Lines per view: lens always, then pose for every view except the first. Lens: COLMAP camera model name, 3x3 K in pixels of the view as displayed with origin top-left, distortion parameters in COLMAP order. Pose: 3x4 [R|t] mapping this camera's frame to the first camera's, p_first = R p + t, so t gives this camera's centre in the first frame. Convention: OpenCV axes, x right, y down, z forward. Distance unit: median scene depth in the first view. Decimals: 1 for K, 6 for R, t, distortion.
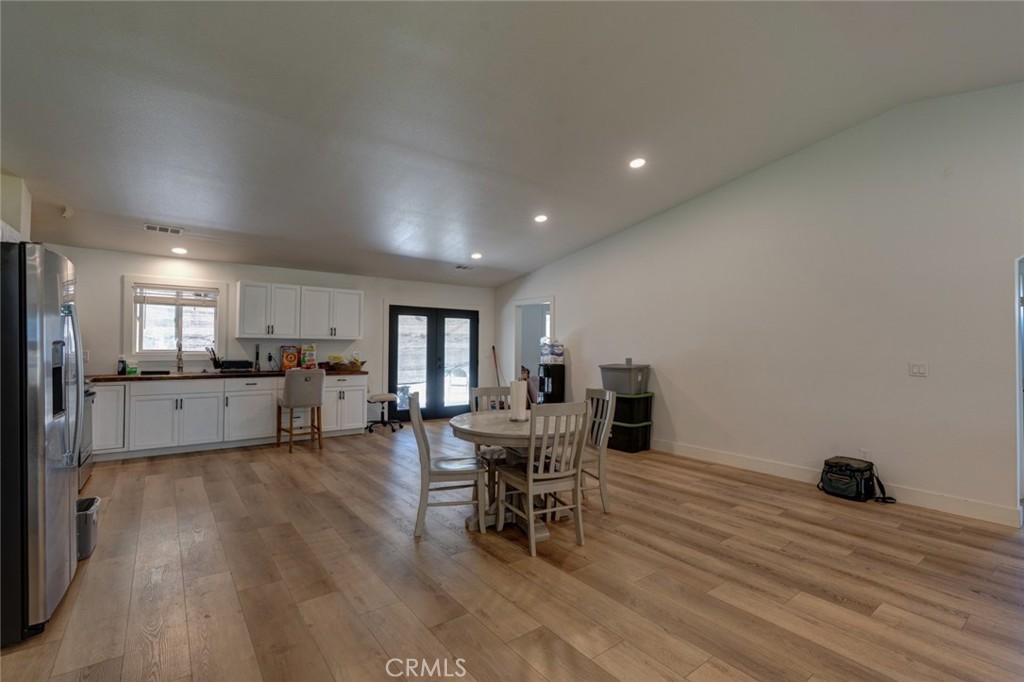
lens RADIAL K [[474.7, 0, 515.1], [0, 474.7, 338.3], [0, 0, 1]] dist [-0.010593, 0.003893]
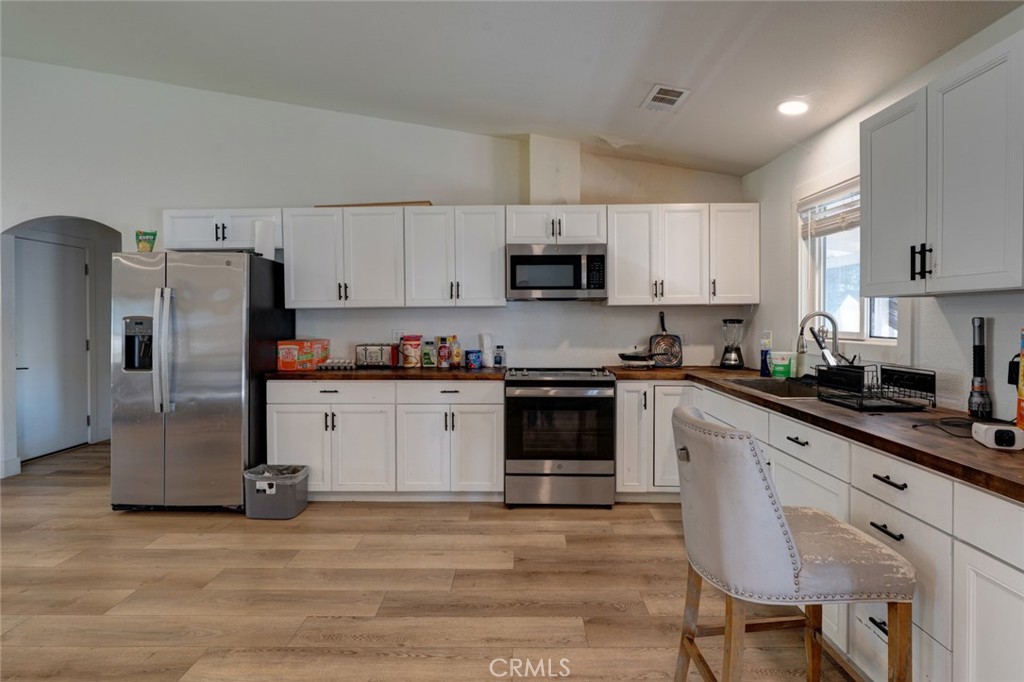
lens RADIAL K [[530.4, 0, 511.7], [0, 530.4, 326.6], [0, 0, 1]] dist [-0.006701, 0.001664]
pose [[-0.611814, 0.001429, -0.791000, -0.144550], [0.007437, 0.999965, -0.003946, 0.017635], [0.790966, -0.008297, -0.611803, 0.999783]]
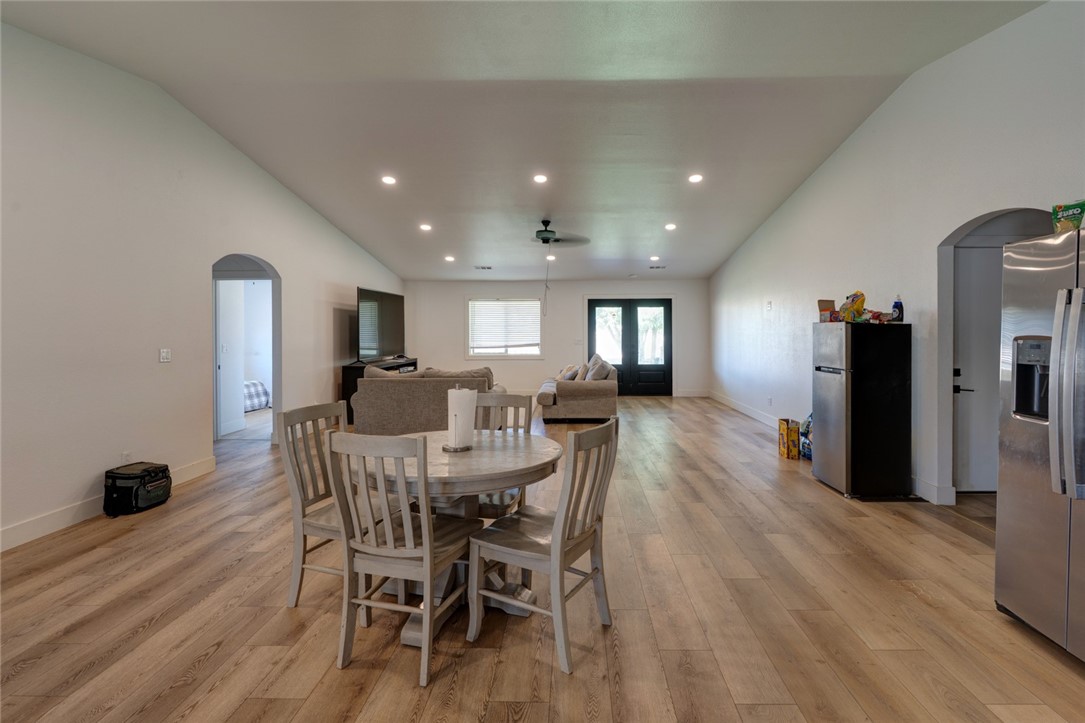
lens RADIAL K [[503.0, 0, 557.9], [0, 503.0, 336.1], [0, 0, 1]] dist [-0.010593, 0.003893]
pose [[-0.792111, -0.012434, 0.610251, -0.293489], [-0.016454, 0.999864, -0.000985, 0.007716], [-0.610156, -0.010821, -0.792207, 0.821815]]
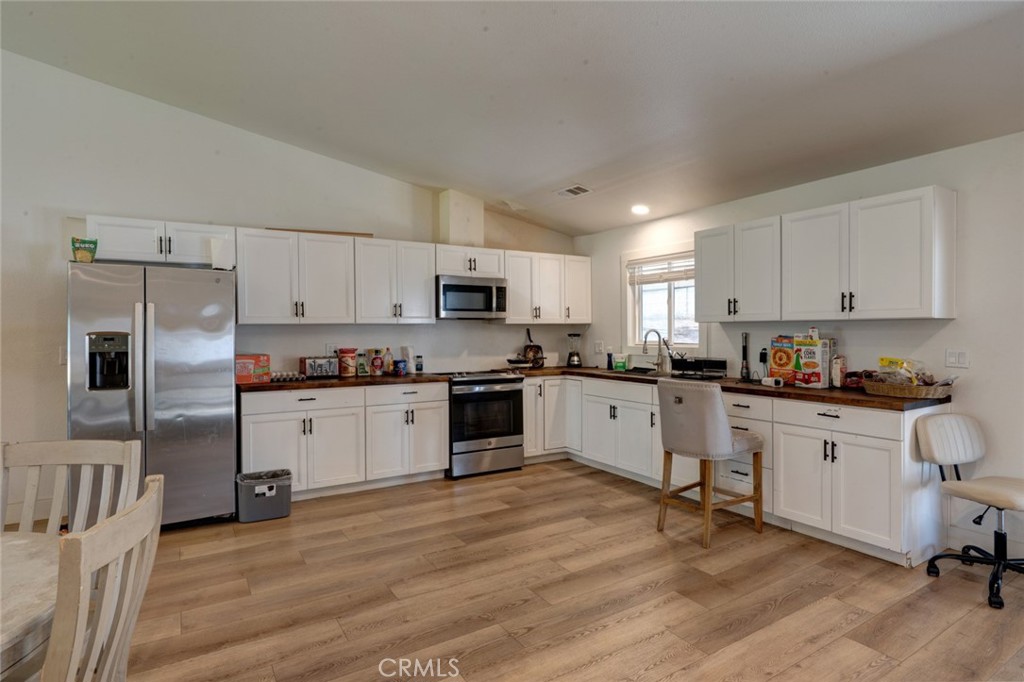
lens RADIAL K [[530.4, 0, 507.4], [0, 530.4, 333.6], [0, 0, 1]] dist [-0.006701, 0.001664]
pose [[-0.098553, -0.009104, -0.995090, 0.136652], [0.017538, 0.999787, -0.010884, 0.016116], [0.994977, -0.018525, -0.098372, 0.795018]]
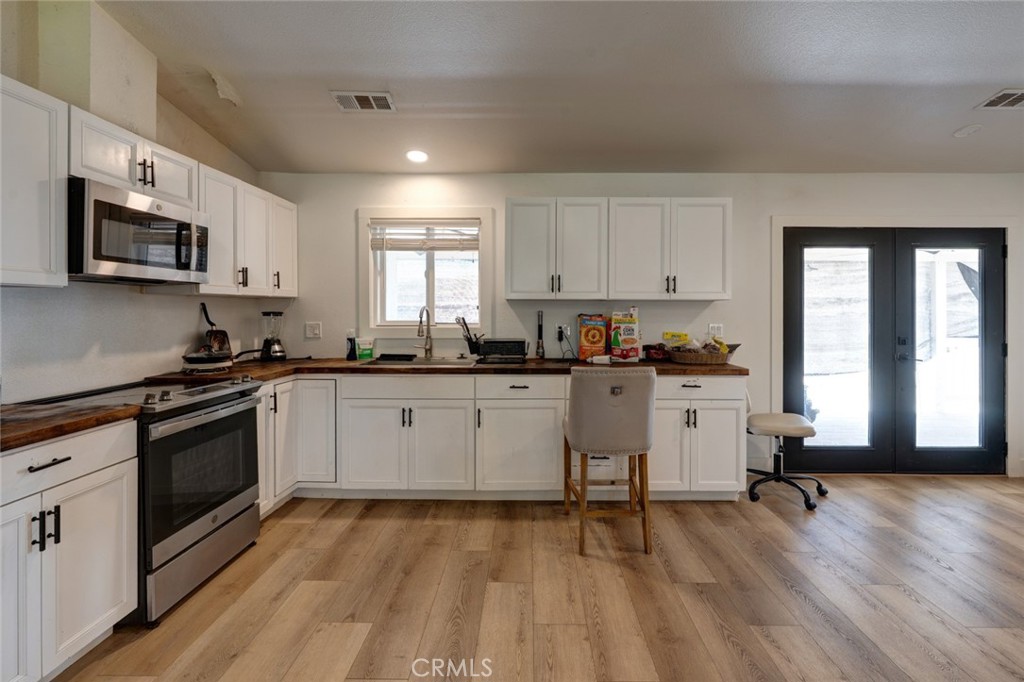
lens RADIAL K [[474.7, 0, 519.5], [0, 474.7, 310.8], [0, 0, 1]] dist [-0.010593, 0.003893]
pose [[0.786709, -0.009654, -0.617249, -0.218790], [0.016348, 0.999853, 0.005197, 0.009164], [0.617108, -0.014180, 0.786751, 0.552642]]
